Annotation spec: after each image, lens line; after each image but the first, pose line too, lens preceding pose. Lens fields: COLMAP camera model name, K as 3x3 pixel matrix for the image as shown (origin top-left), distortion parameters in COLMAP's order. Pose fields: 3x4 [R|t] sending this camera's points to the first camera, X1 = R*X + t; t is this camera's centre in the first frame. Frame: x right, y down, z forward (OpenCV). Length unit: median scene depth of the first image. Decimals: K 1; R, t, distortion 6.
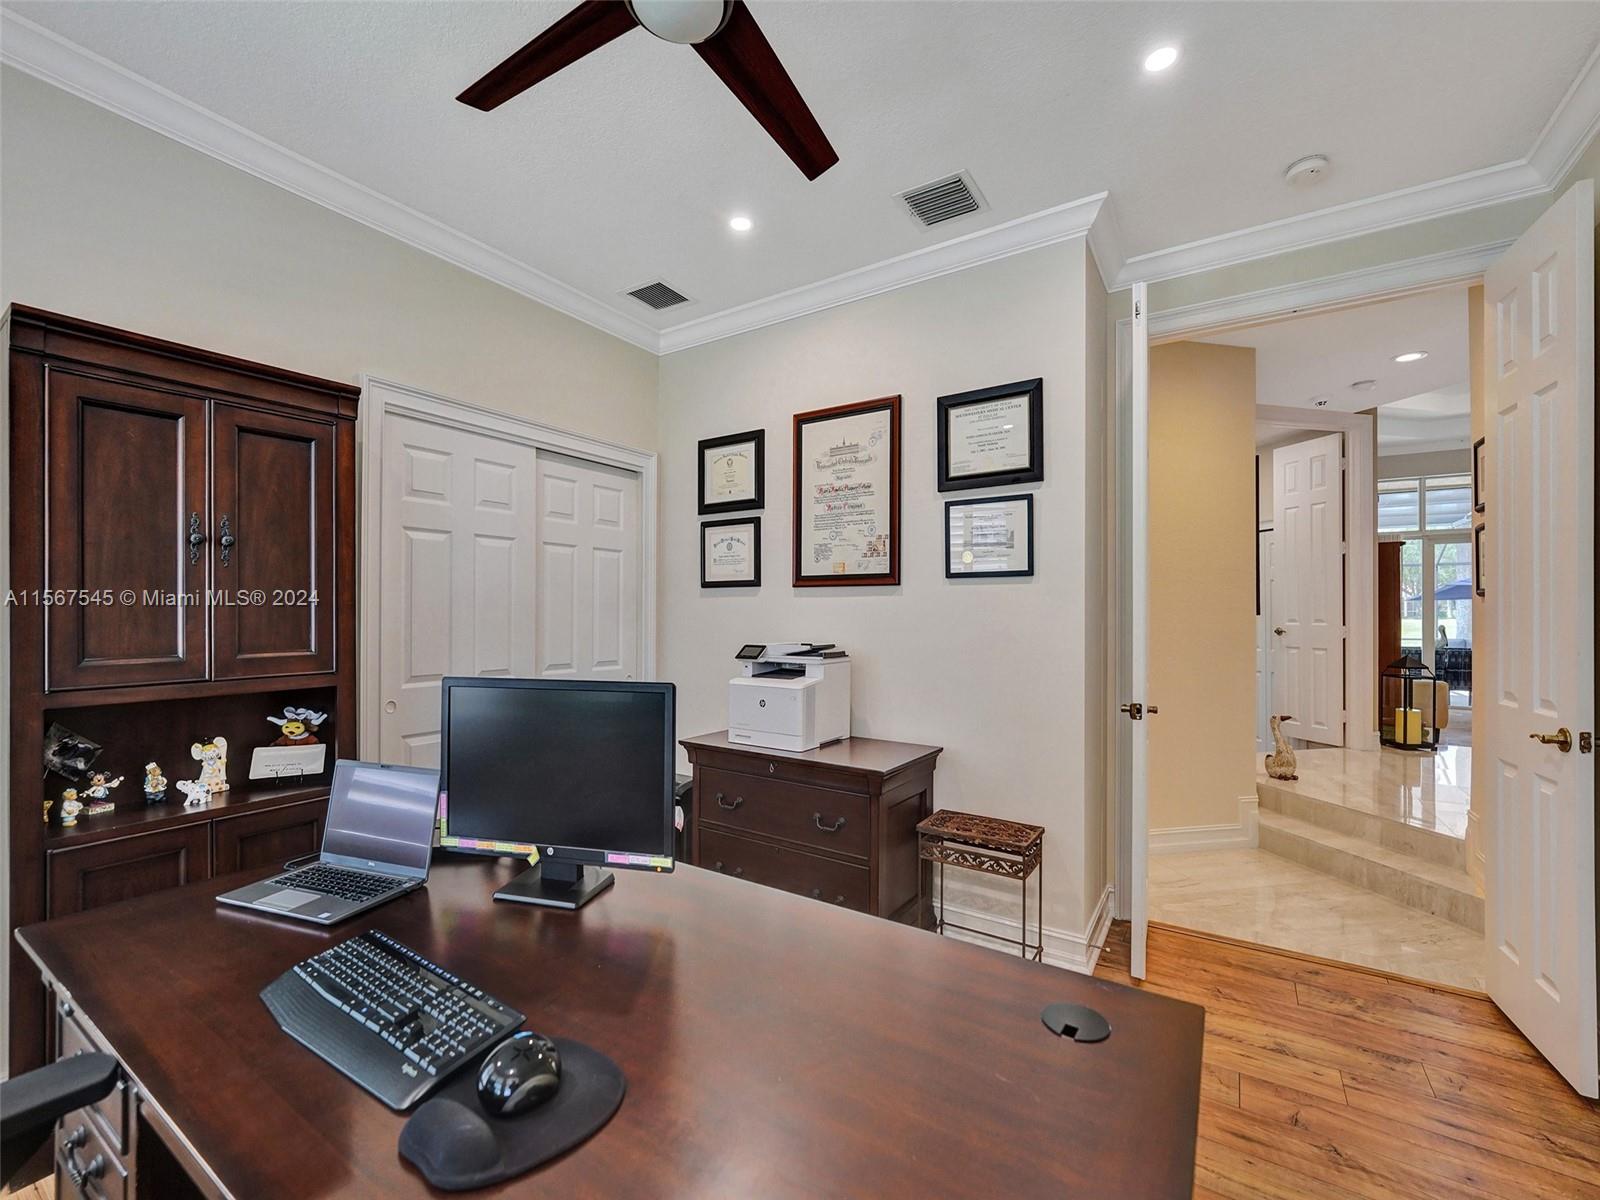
lens RADIAL K [[672.5, 0, 789.1], [0, 672.5, 609.8], [0, 0, 1]] dist [-0.009343, 0.001716]
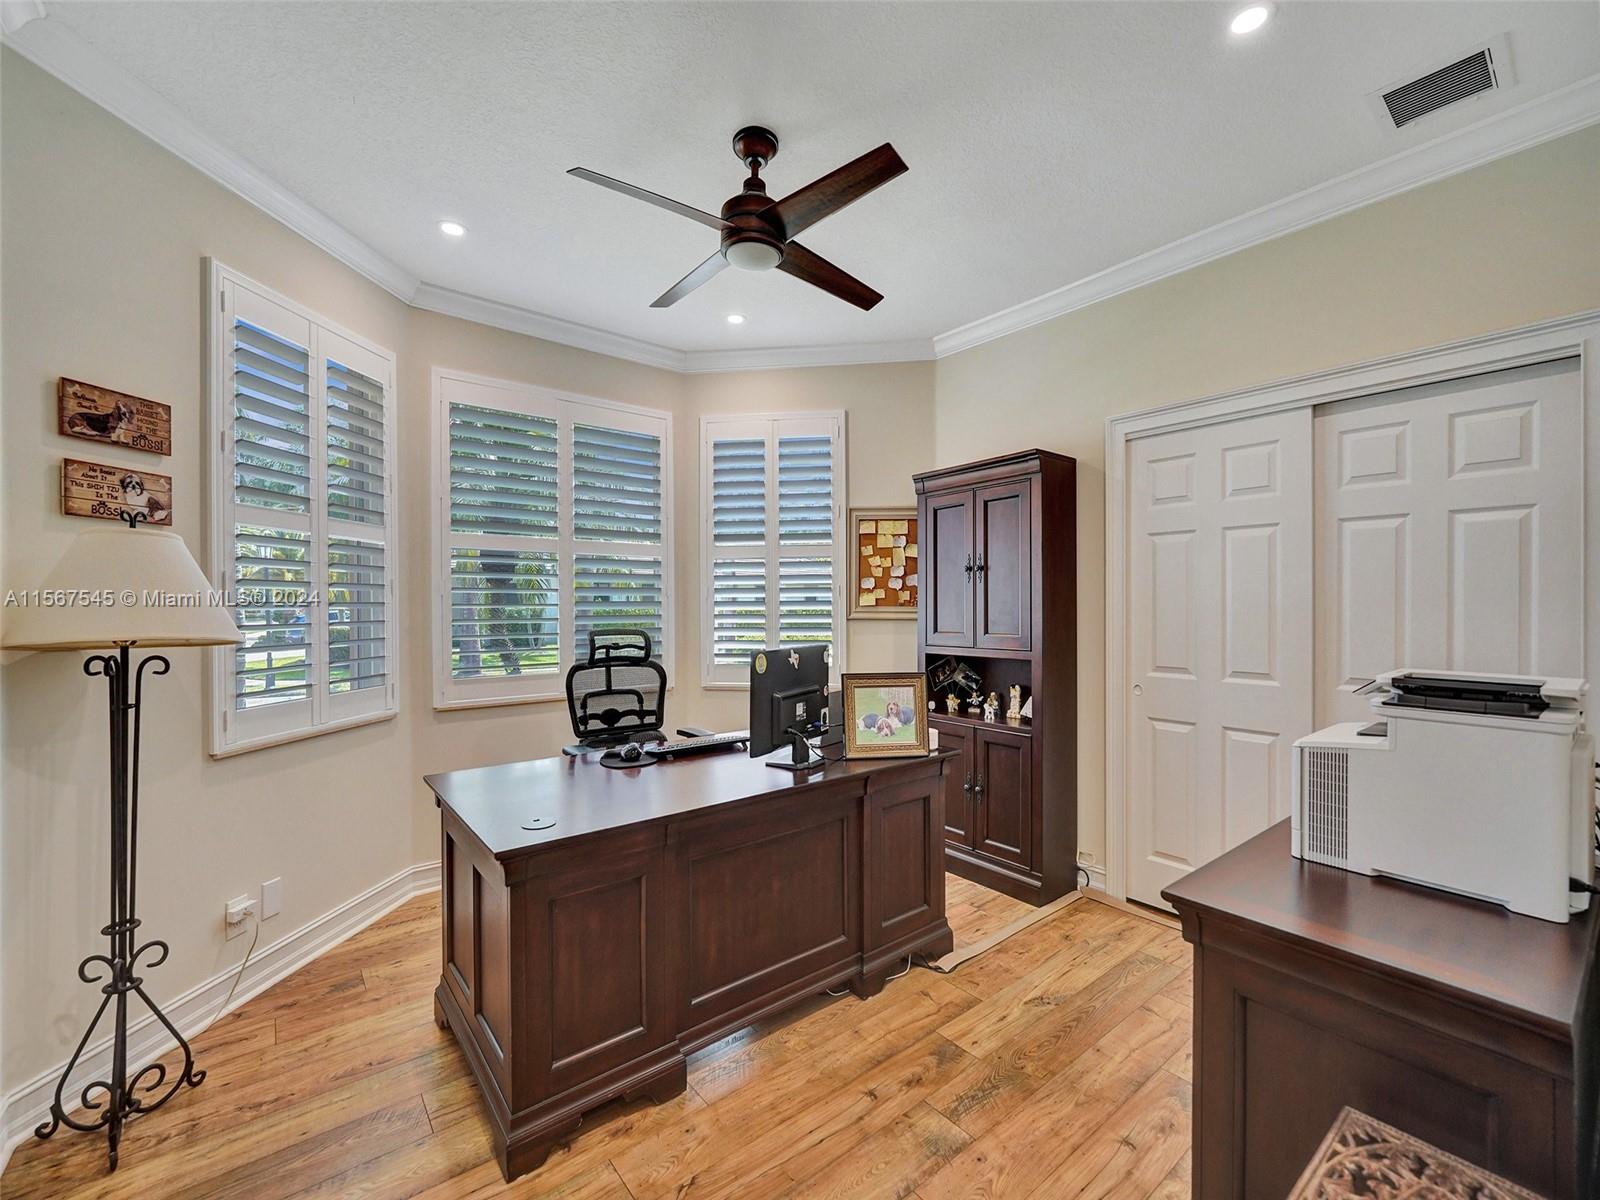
lens RADIAL K [[672.5, 0, 789.3], [0, 672.5, 604.2], [0, 0, 1]] dist [-0.009343, 0.001716]
pose [[-0.312563, -0.004212, -0.949888, 0.581941], [0.003087, 0.999980, -0.005450, 0.000438], [0.949892, -0.004636, -0.312544, 0.653420]]
